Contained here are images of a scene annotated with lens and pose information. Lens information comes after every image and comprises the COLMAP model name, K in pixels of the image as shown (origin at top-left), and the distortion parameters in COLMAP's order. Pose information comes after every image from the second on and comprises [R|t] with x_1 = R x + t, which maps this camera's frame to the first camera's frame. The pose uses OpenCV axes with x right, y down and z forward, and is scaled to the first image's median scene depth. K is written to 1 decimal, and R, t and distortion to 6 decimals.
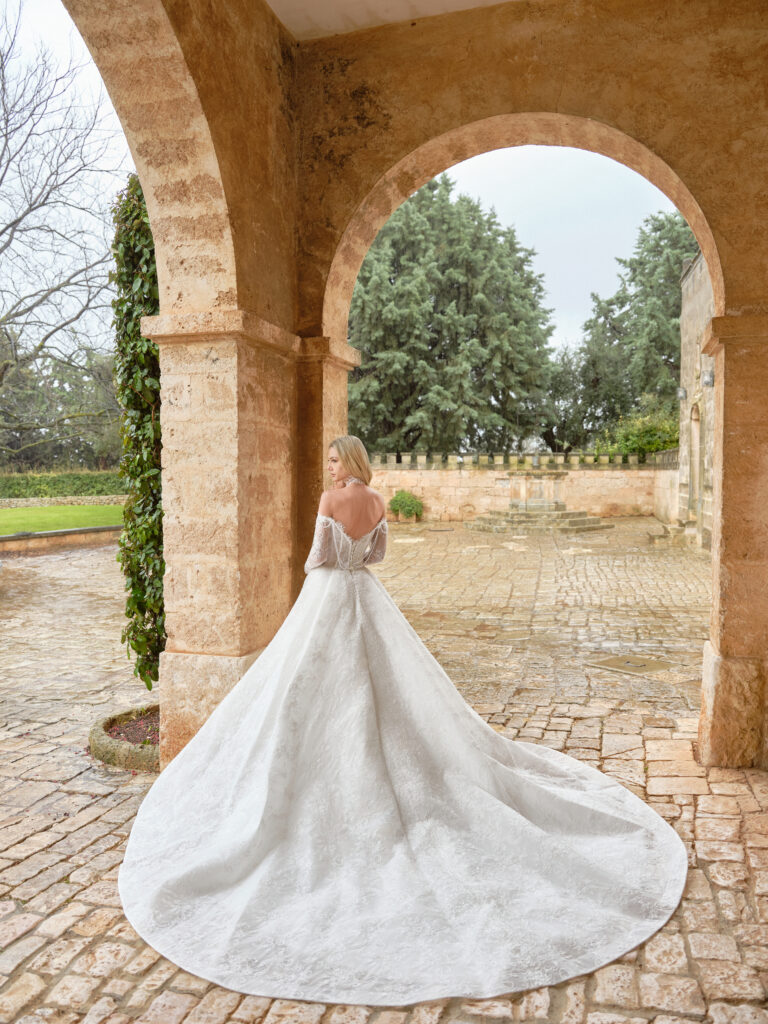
lens RADIAL K [[756.7, 0, 383.6], [0, 756.7, 518.5], [0, 0, 1]] dist [-0.005693, -0.006384]
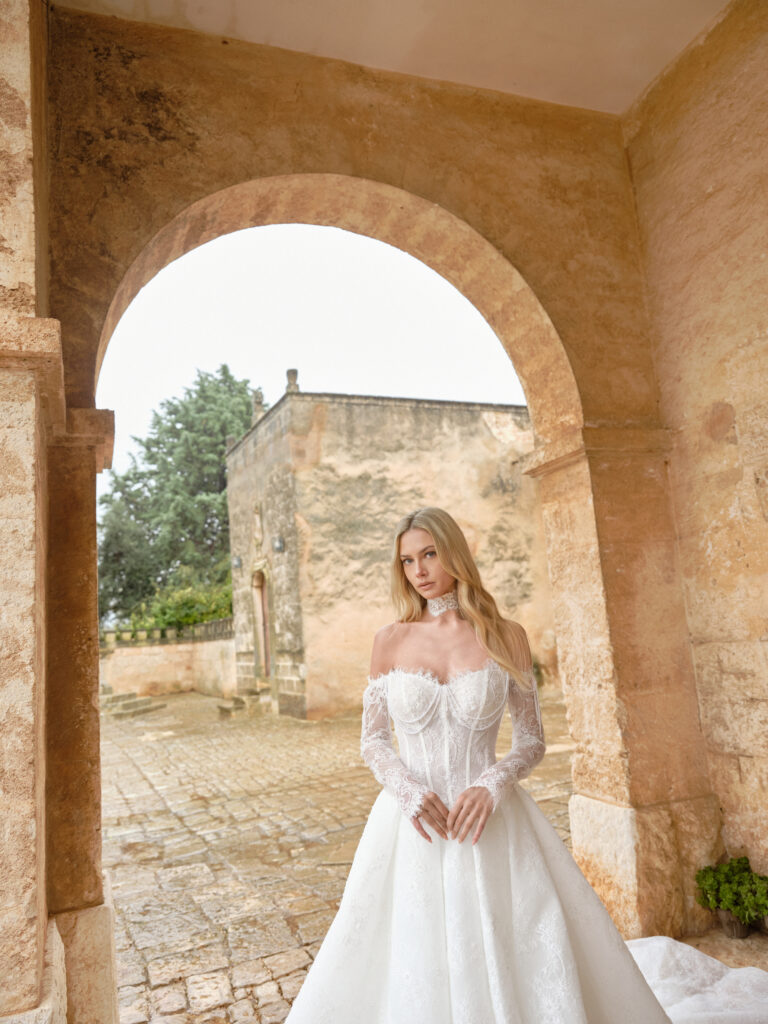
lens RADIAL K [[756.7, 0, 383.6], [0, 756.7, 518.5], [0, 0, 1]] dist [-0.005693, -0.006384]
pose [[0.795119, 0.034937, 0.605446, -0.061602], [0.108638, 0.973985, -0.198875, 0.000449], [-0.596644, 0.223904, 0.770638, 0.087242]]
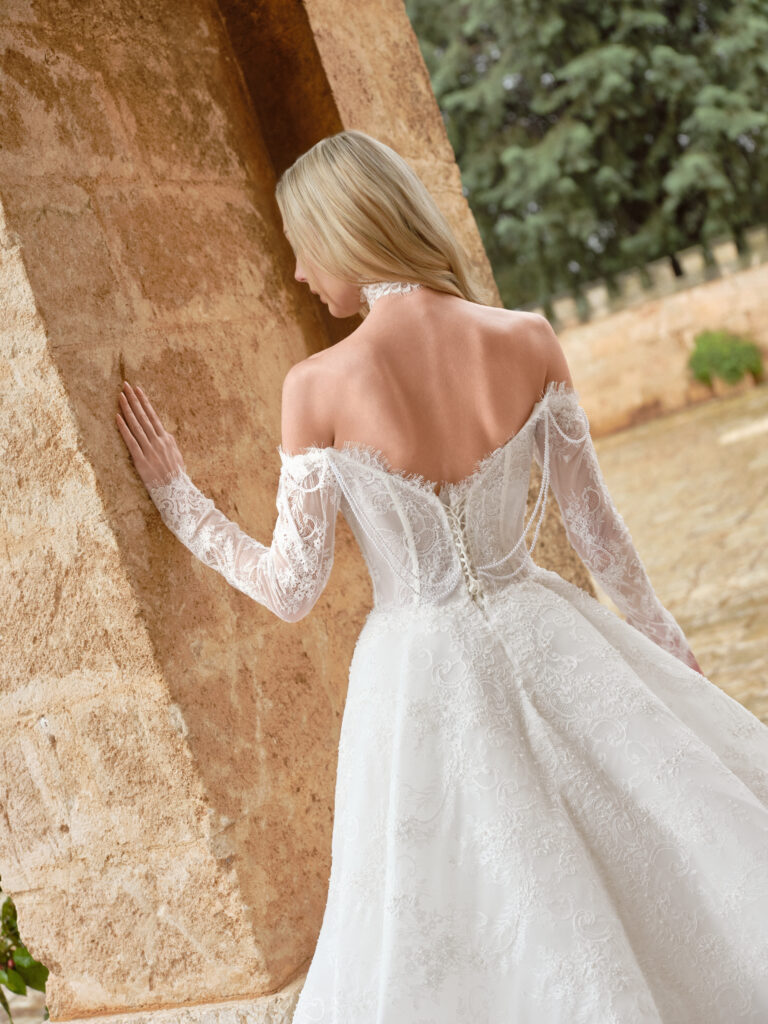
lens RADIAL K [[1546.3, 0, 384.0], [0, 1546.3, 512.0], [0, 0, 1]] dist [-0.045275, 0.029536]
pose [[0.933271, -0.295739, -0.203822, 0.003147], [0.303594, 0.952771, 0.007674, 0.004265], [0.191926, -0.069041, 0.978978, 0.091799]]
